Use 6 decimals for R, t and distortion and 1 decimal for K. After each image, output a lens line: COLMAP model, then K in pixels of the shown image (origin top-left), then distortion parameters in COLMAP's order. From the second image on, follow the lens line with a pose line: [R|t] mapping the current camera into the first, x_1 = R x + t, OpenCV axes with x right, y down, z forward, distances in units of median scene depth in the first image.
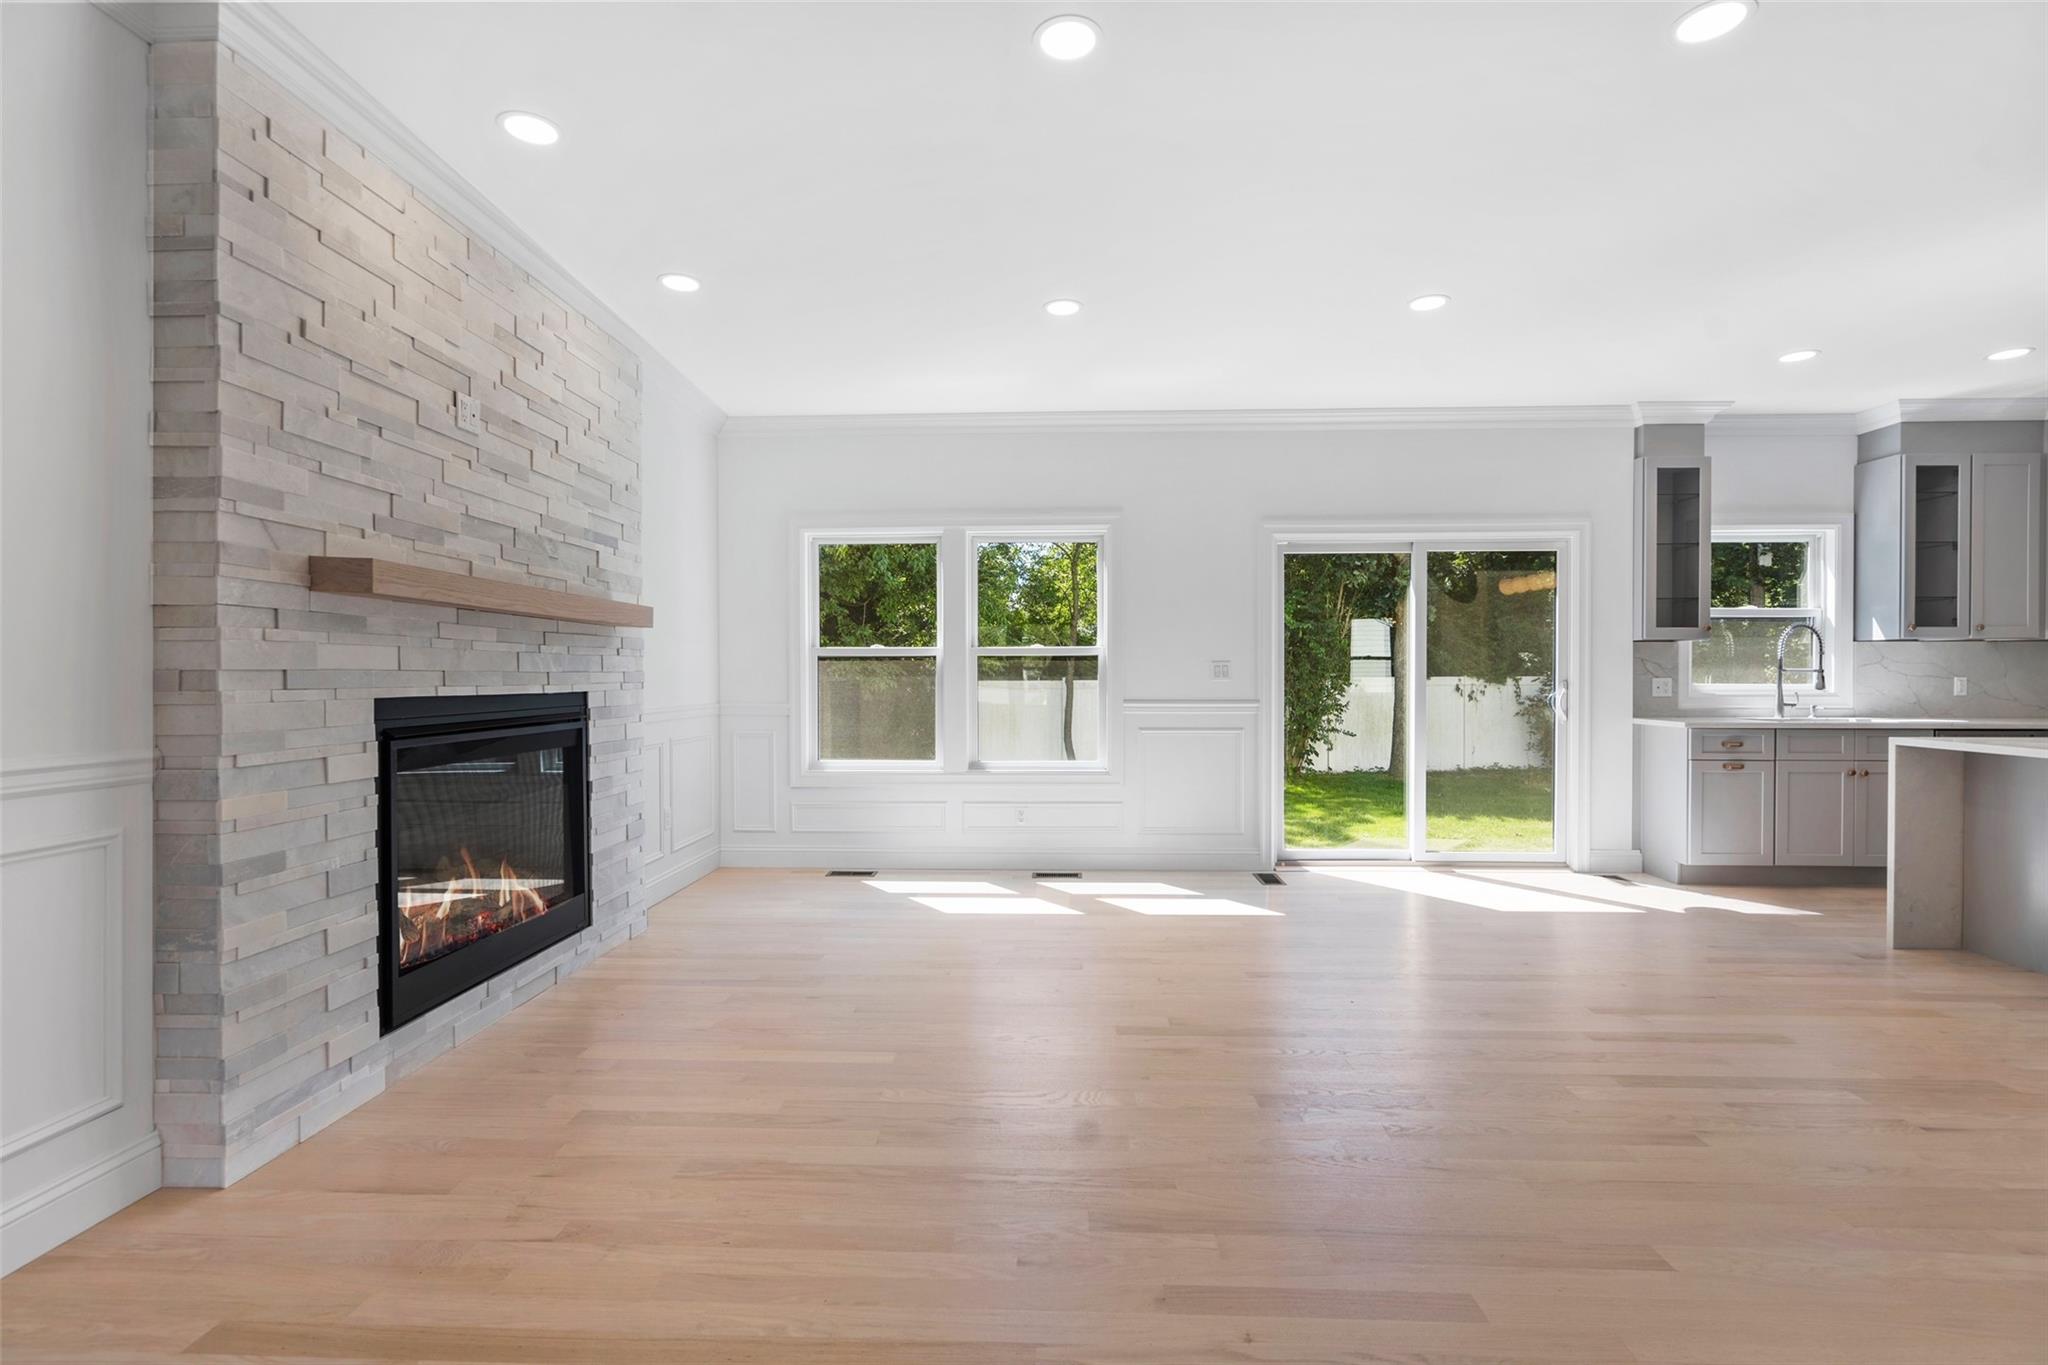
lens RADIAL K [[912.2, 0, 1024.0], [0, 912.2, 682.5], [0, 0, 1]] dist [-0.000391, 0.000177]
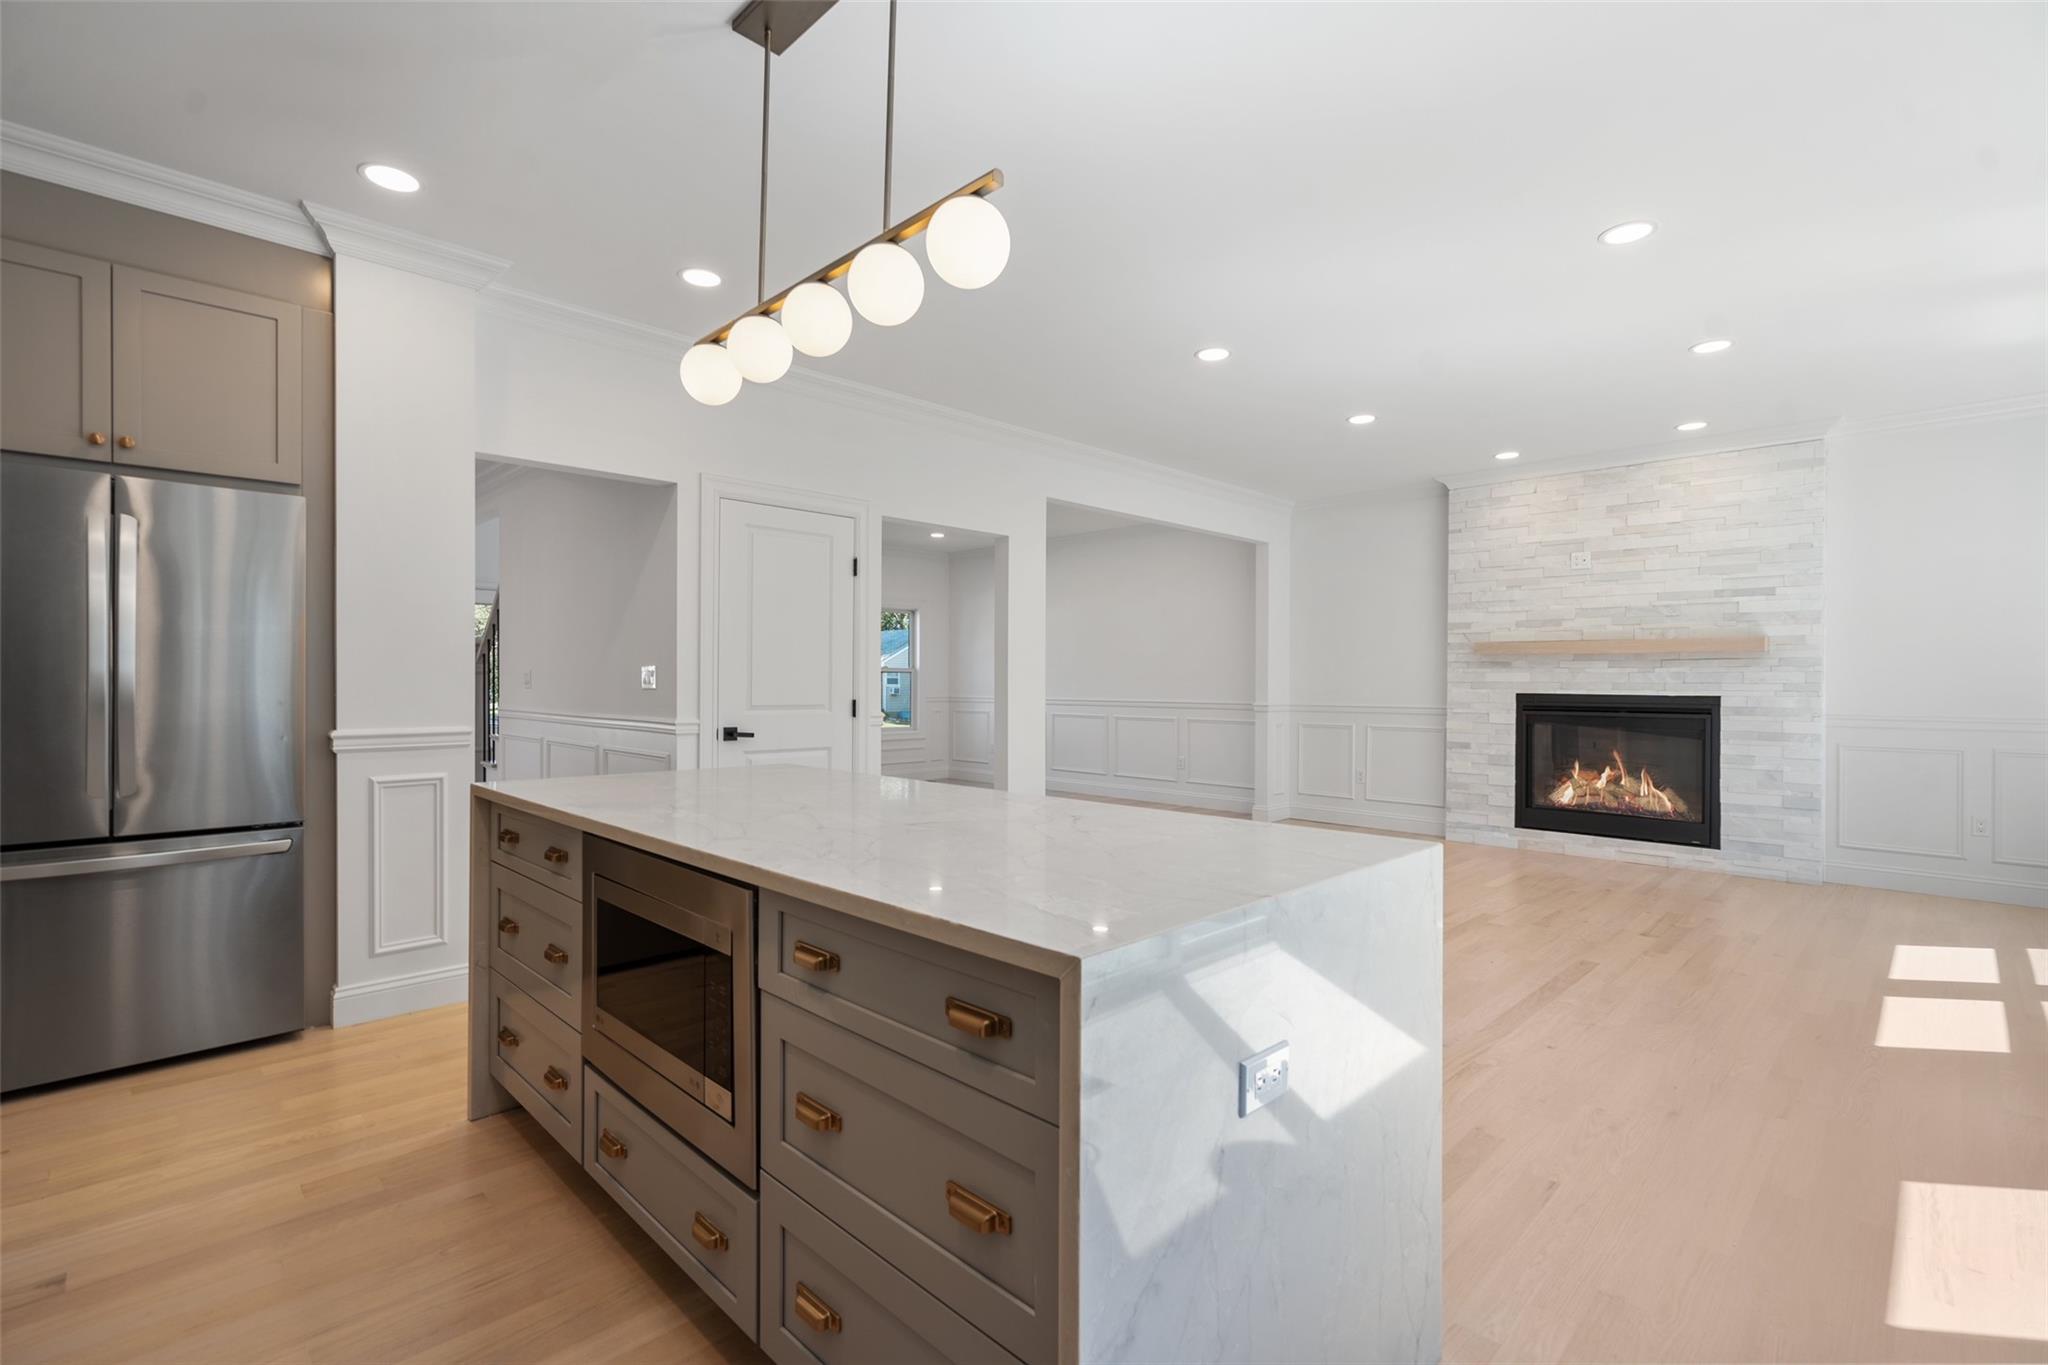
lens RADIAL K [[912.2, 0, 1024.0], [0, 912.2, 682.5], [0, 0, 1]] dist [-0.000391, 0.000177]
pose [[-0.680579, 0.000303, -0.732674, 1.805097], [-0.009573, 0.999911, 0.009305, -0.019995], [0.732612, 0.013347, -0.680516, 1.491717]]
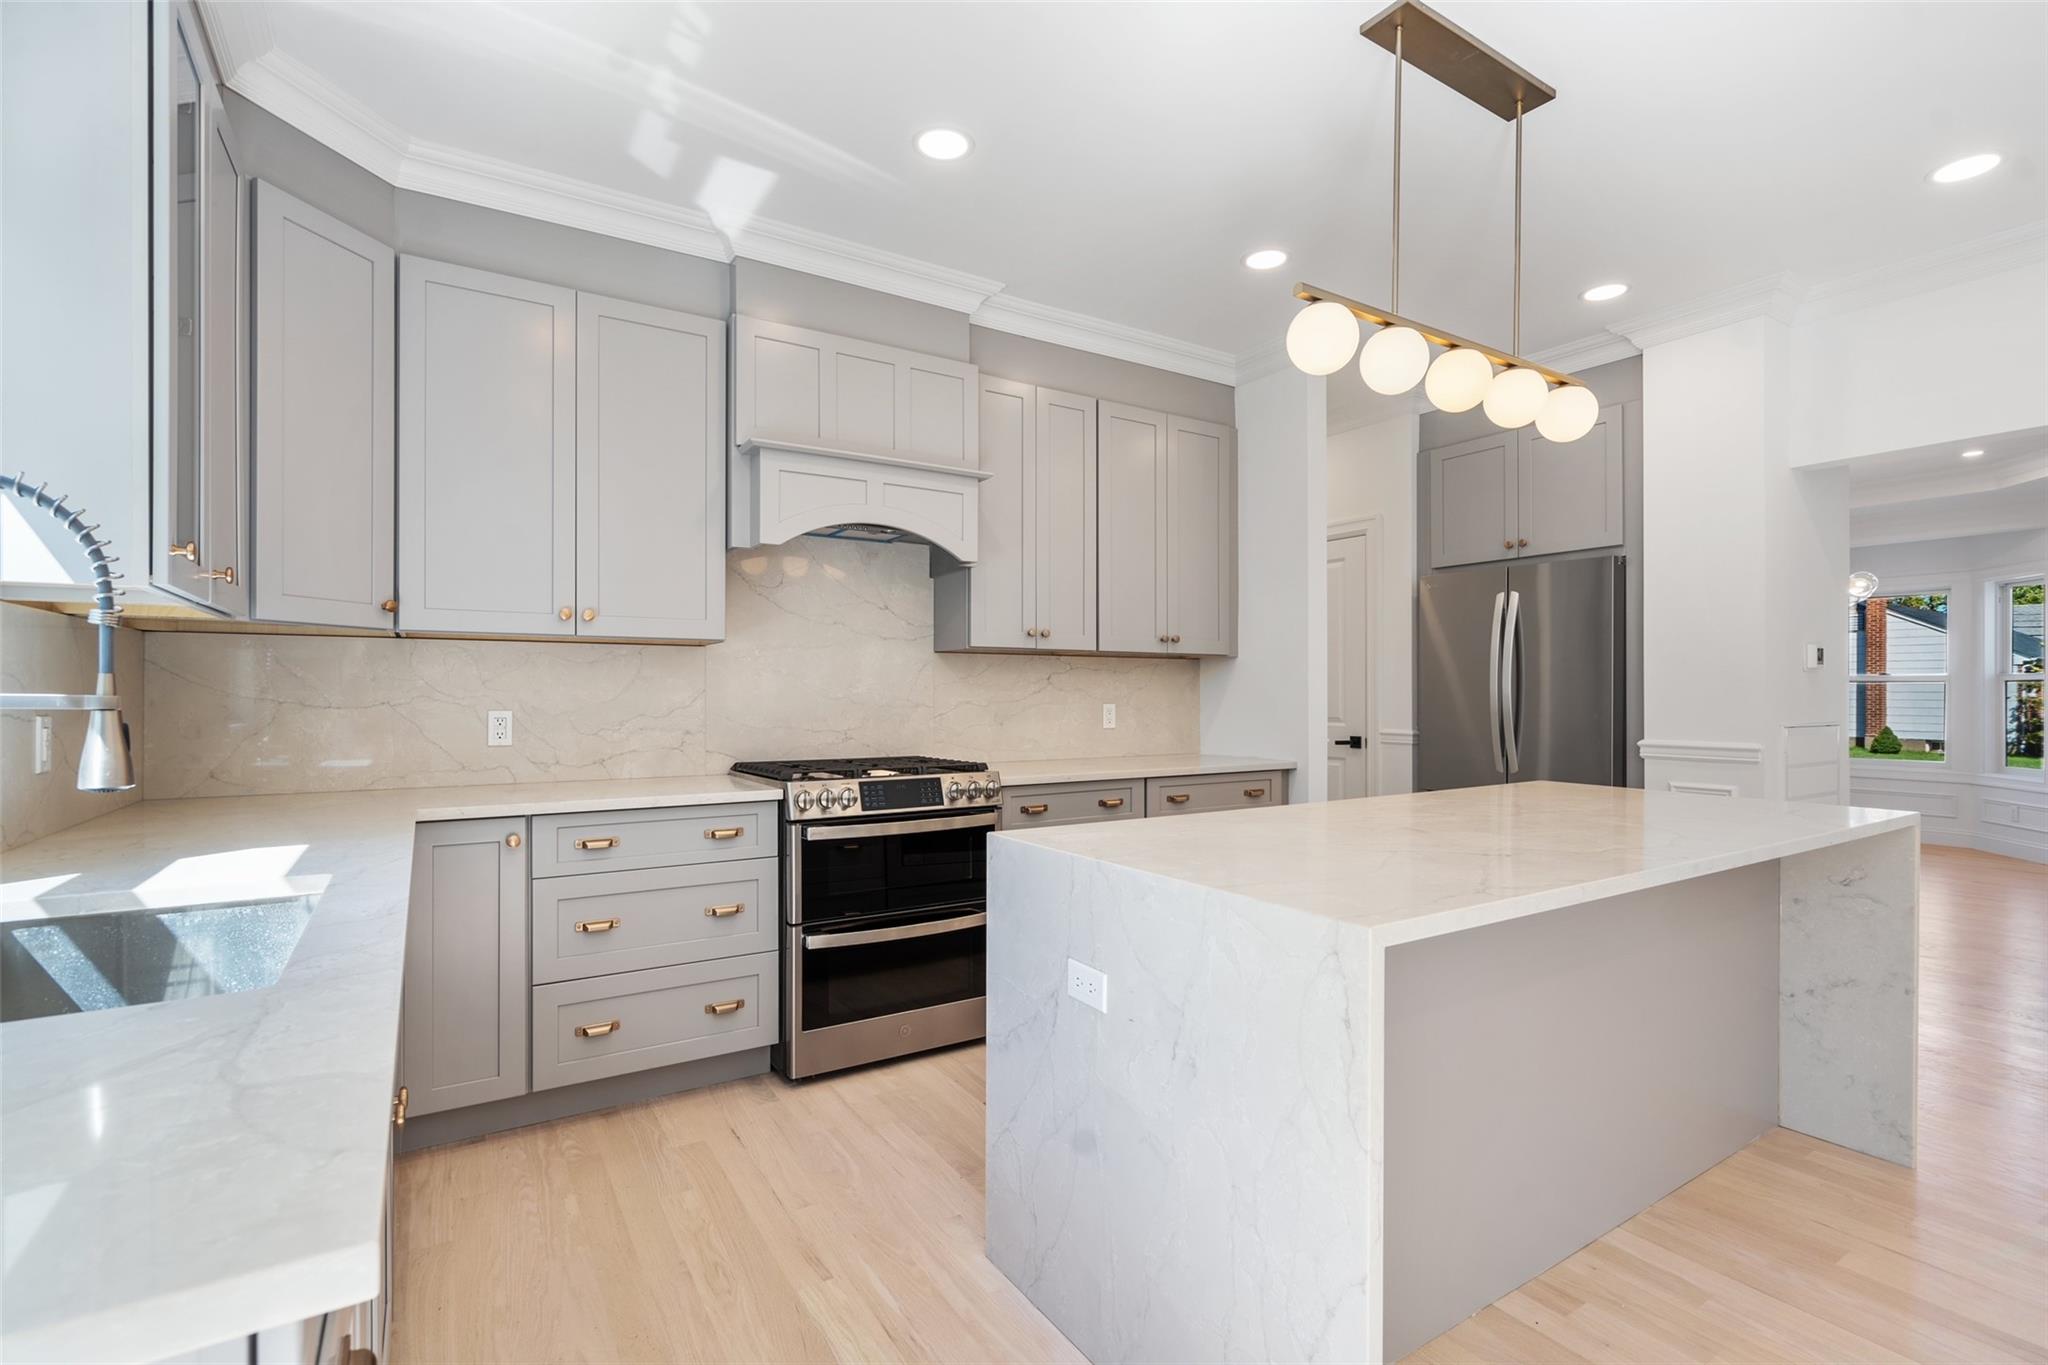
lens RADIAL K [[942.2, 0, 1031.5], [0, 942.2, 692.9], [0, 0, 1]] dist [0.000696, 0.000333]
pose [[-0.565613, 0.000408, 0.824671, 1.002636], [0.006758, 0.999969, 0.004140, -0.026326], [-0.824643, 0.007915, -0.565598, 1.672284]]
